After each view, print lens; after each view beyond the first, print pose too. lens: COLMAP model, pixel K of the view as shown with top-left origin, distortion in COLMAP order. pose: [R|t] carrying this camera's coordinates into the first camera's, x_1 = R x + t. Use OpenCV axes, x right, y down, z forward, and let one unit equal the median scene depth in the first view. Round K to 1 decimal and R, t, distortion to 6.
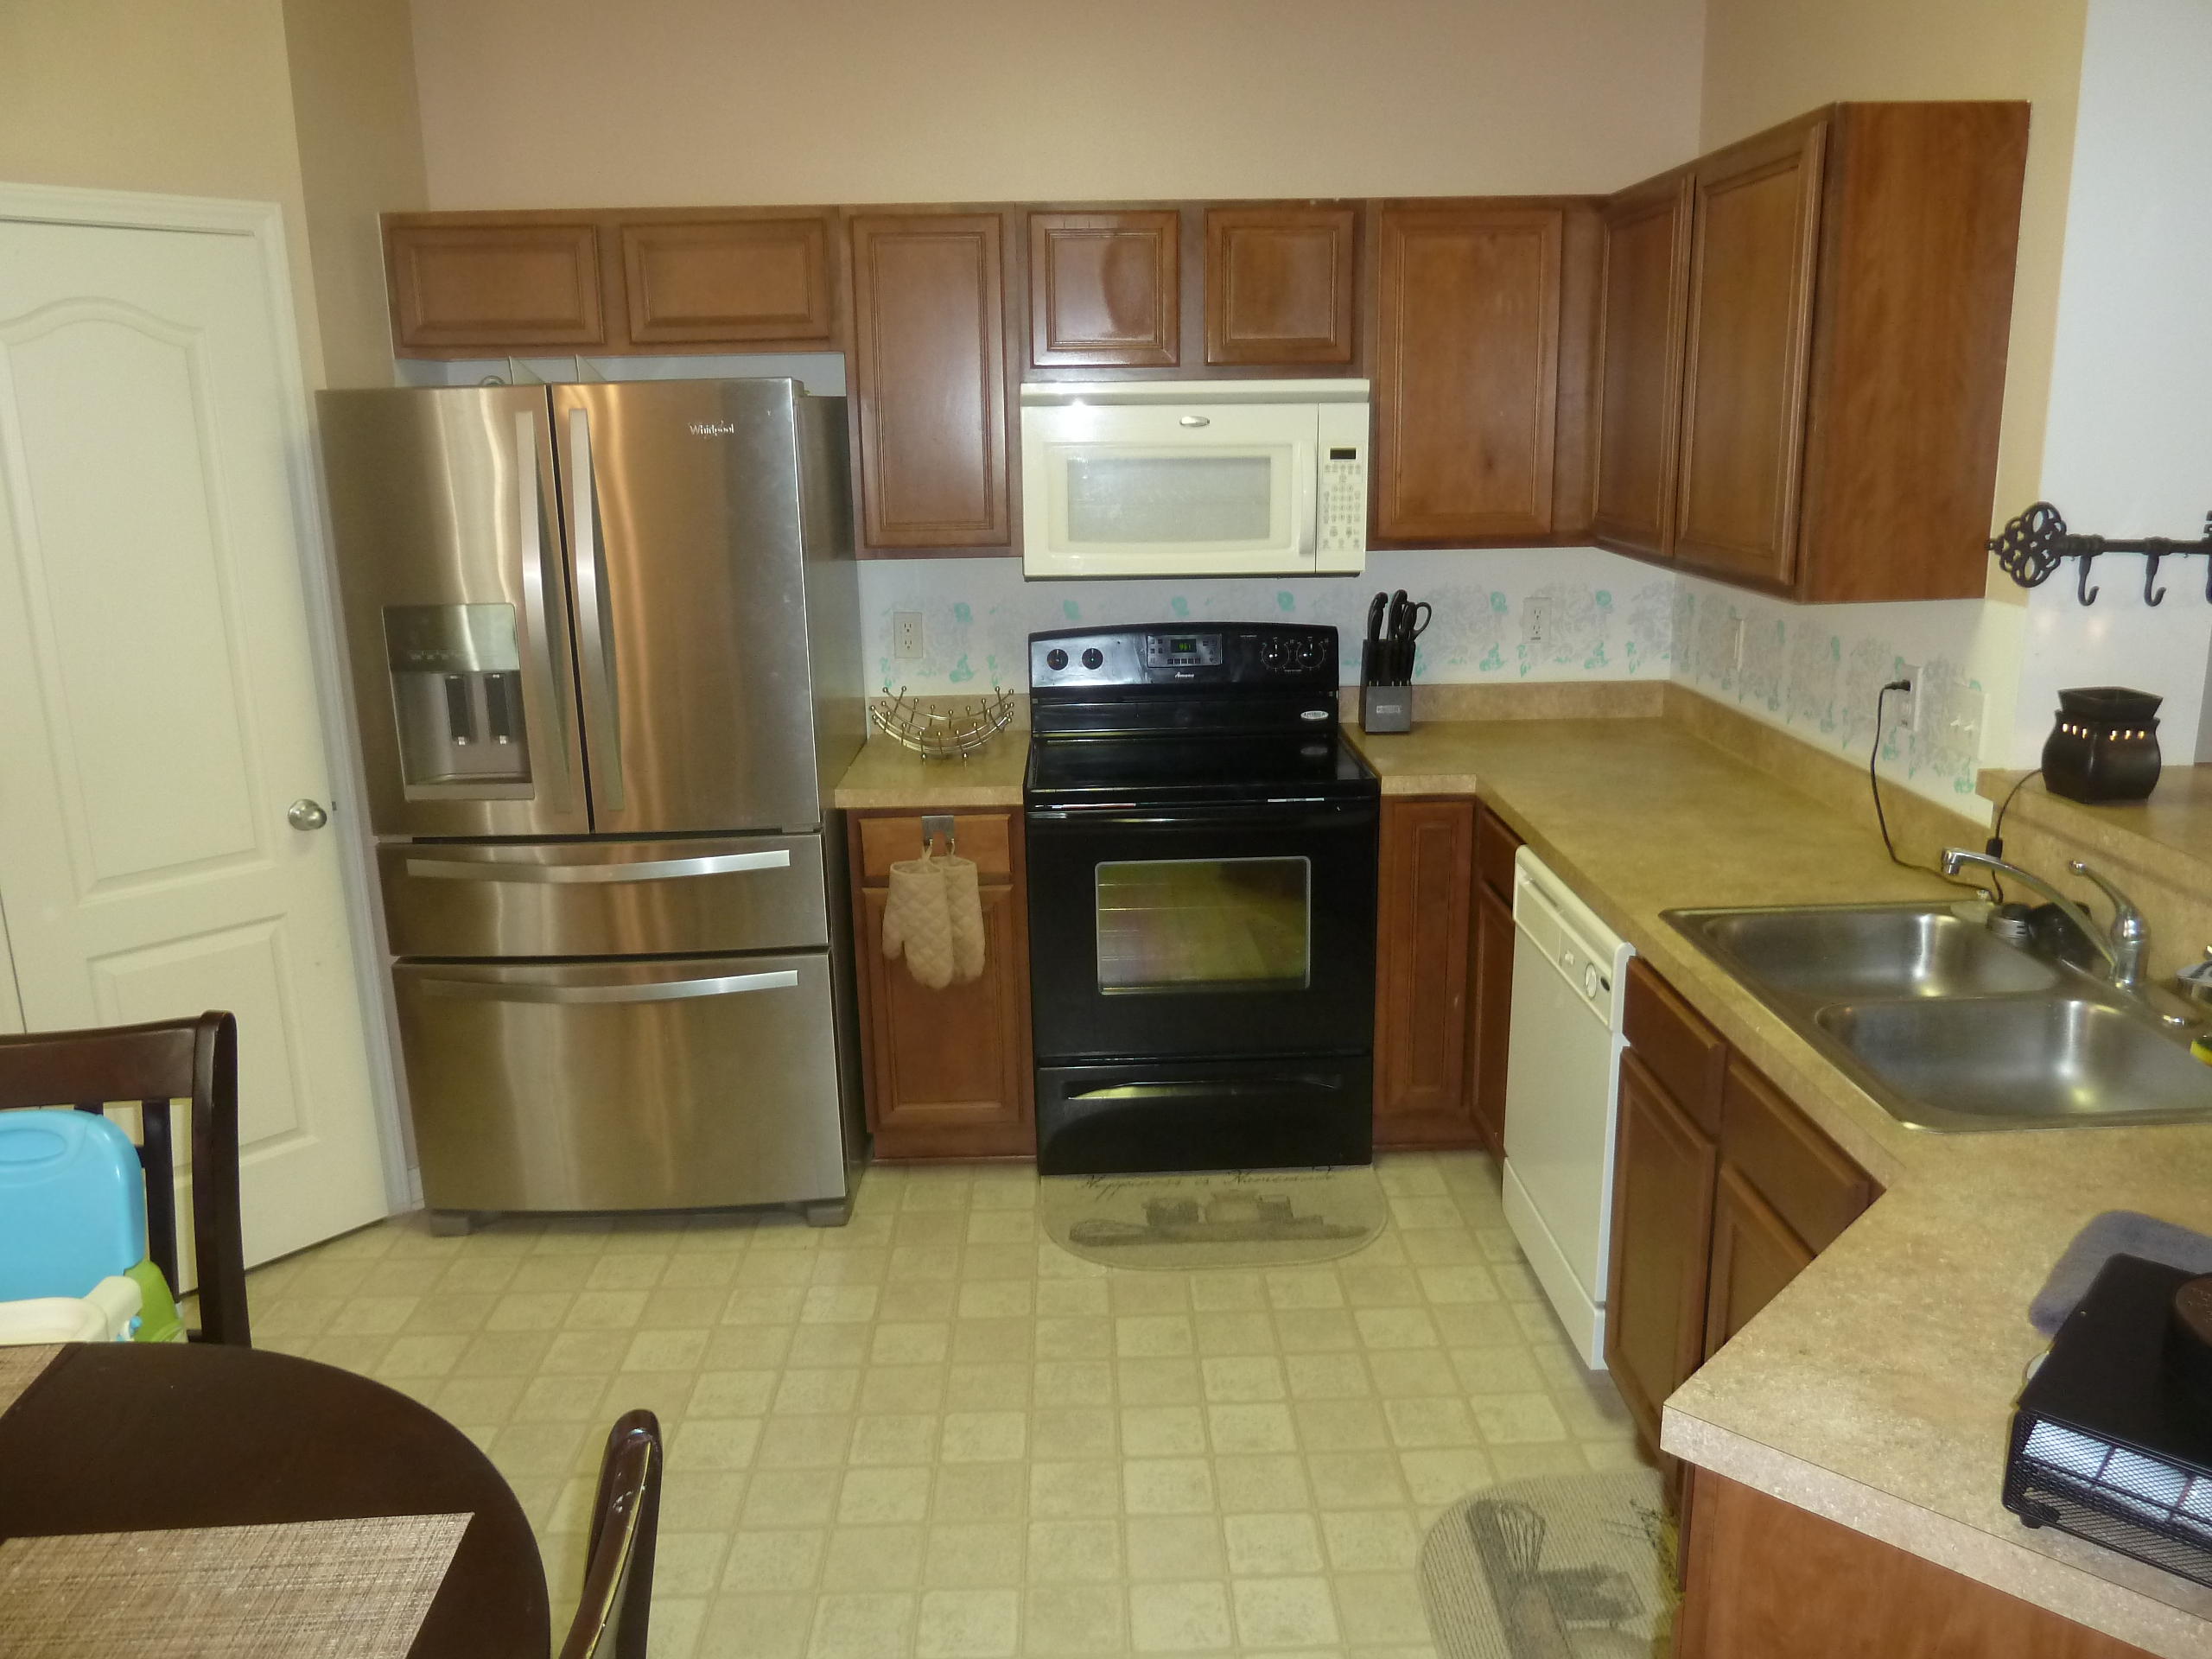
lens RADIAL K [[1670.4, 0, 1106.0], [0, 1670.4, 829.5], [0, 0, 1]] dist [-0.008048, -0.001225]
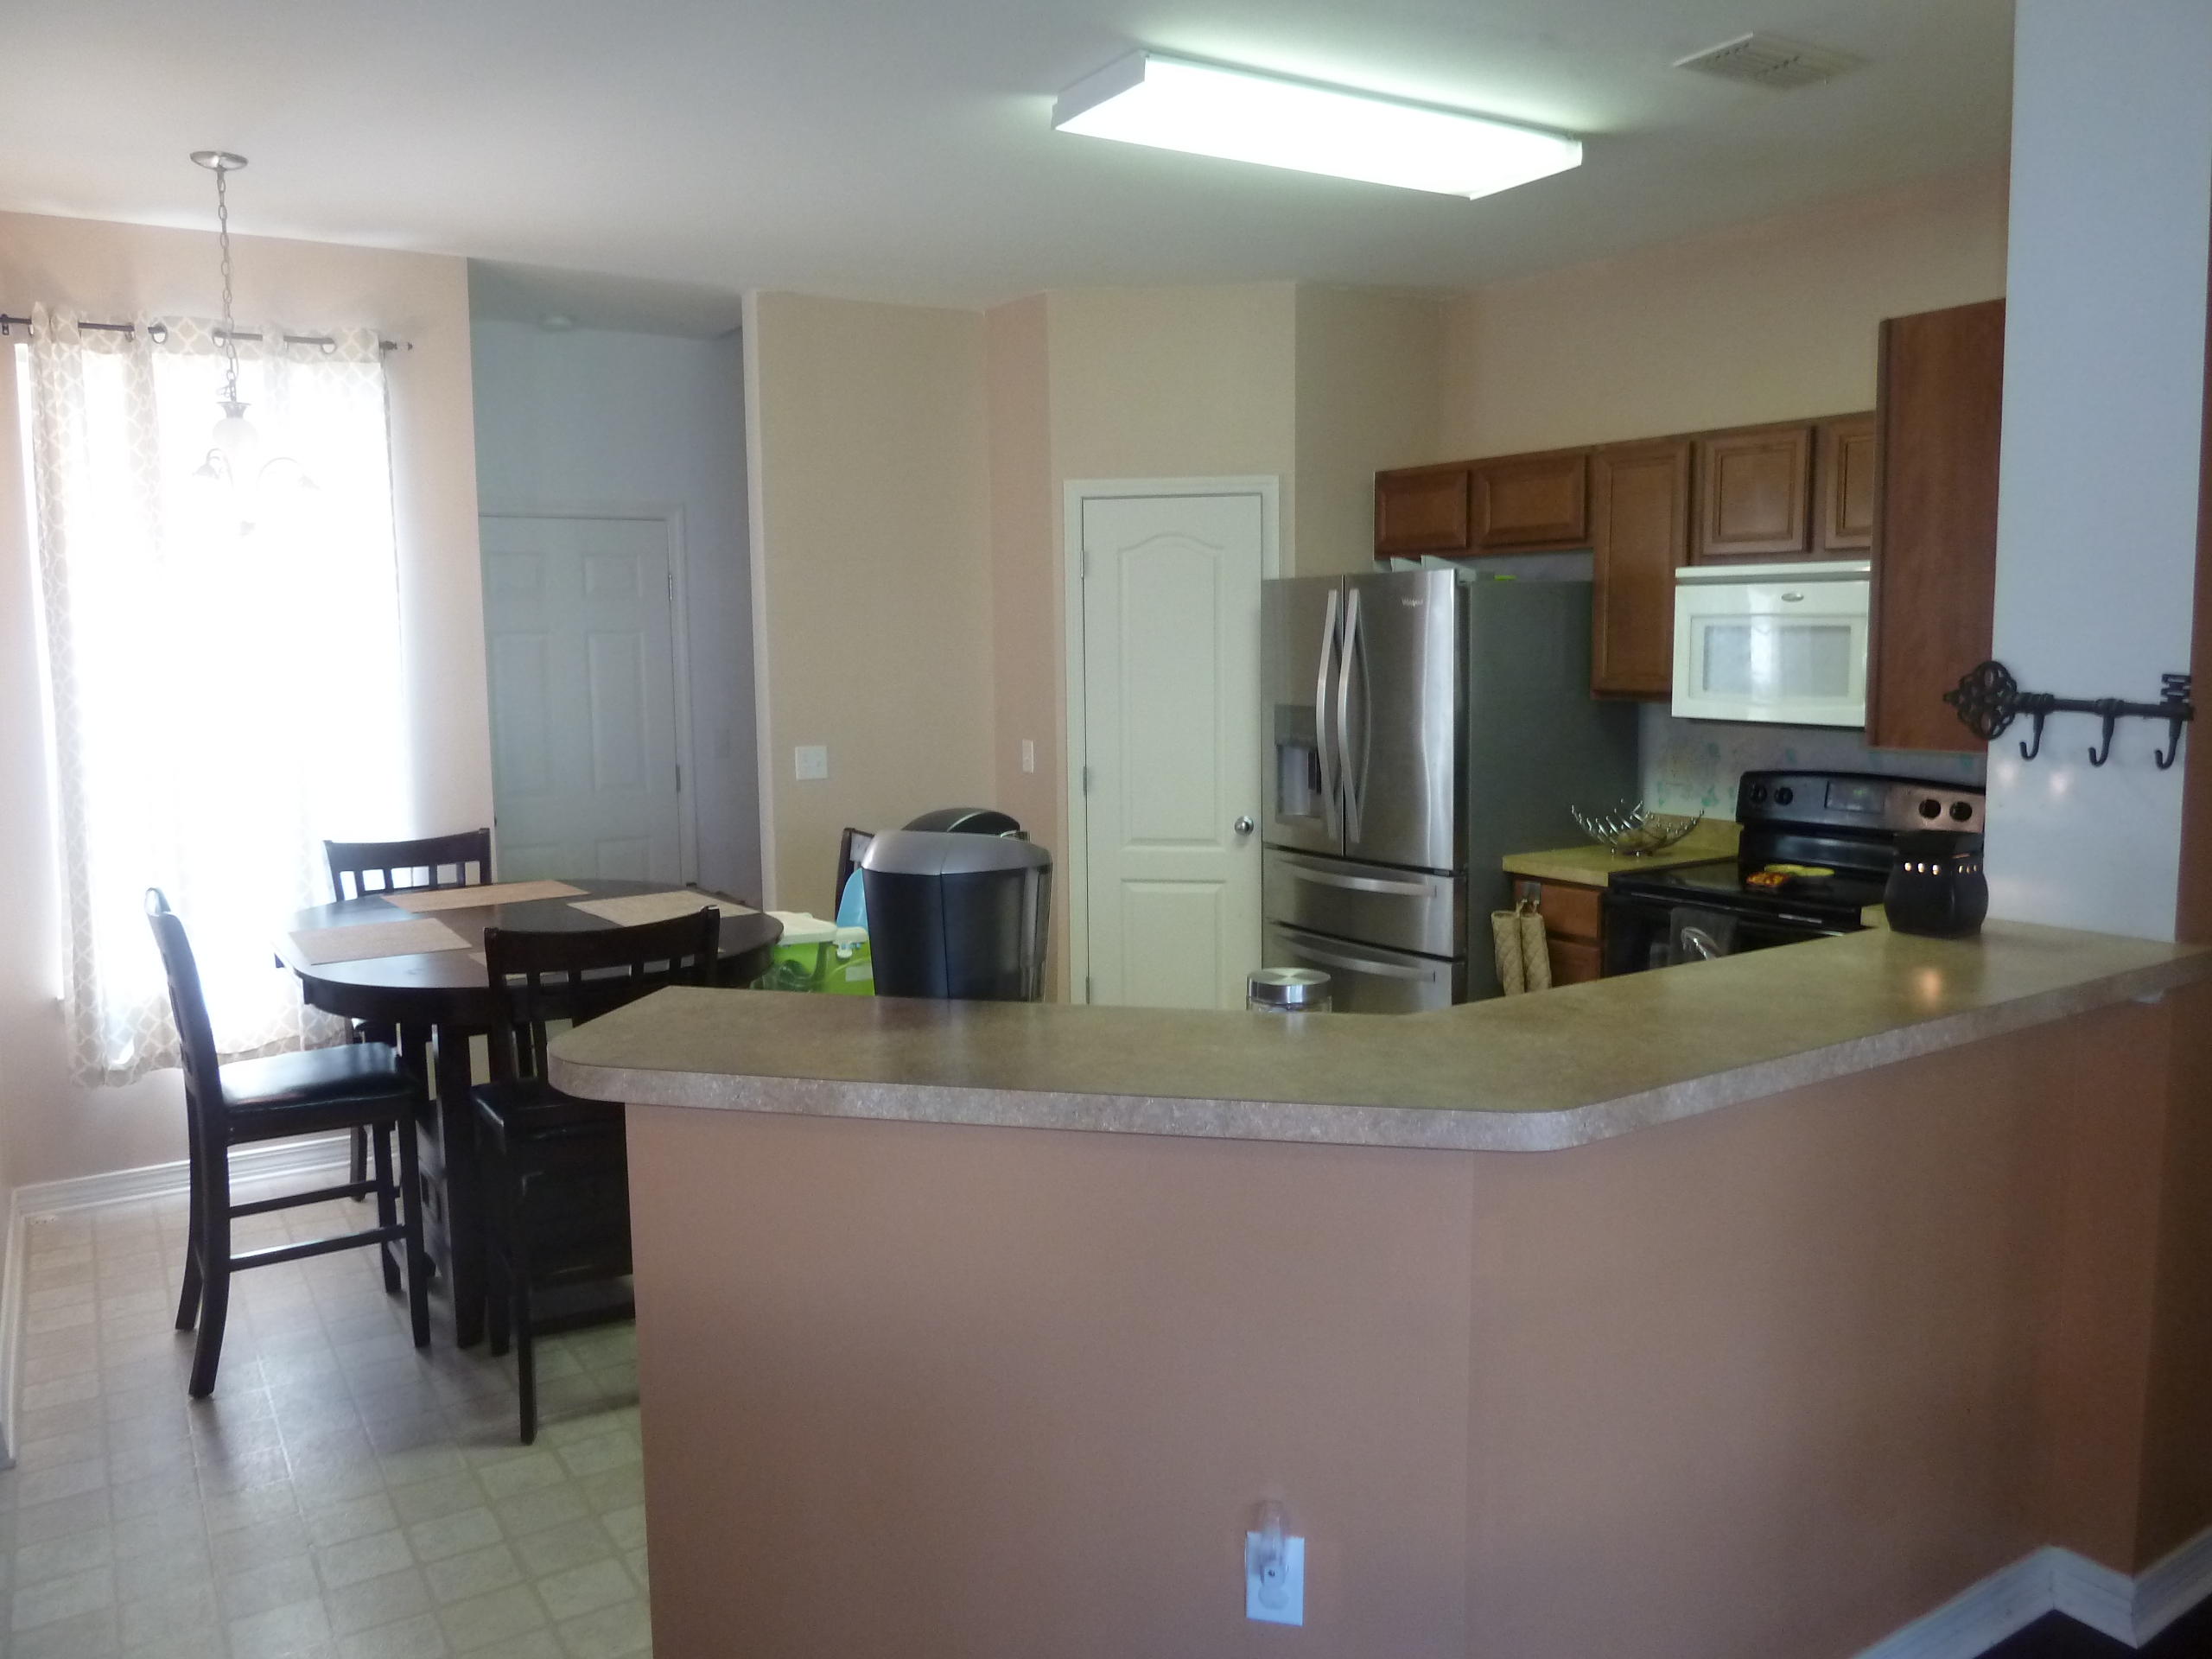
lens RADIAL K [[1670.4, 0, 1106.0], [0, 1670.4, 829.5], [0, 0, 1]] dist [-0.008048, -0.001225]
pose [[0.518461, 0.112837, -0.847624, 0.950167], [-0.204623, 0.978827, 0.005142, 0.016864], [0.830257, 0.170777, 0.530573, -0.019780]]
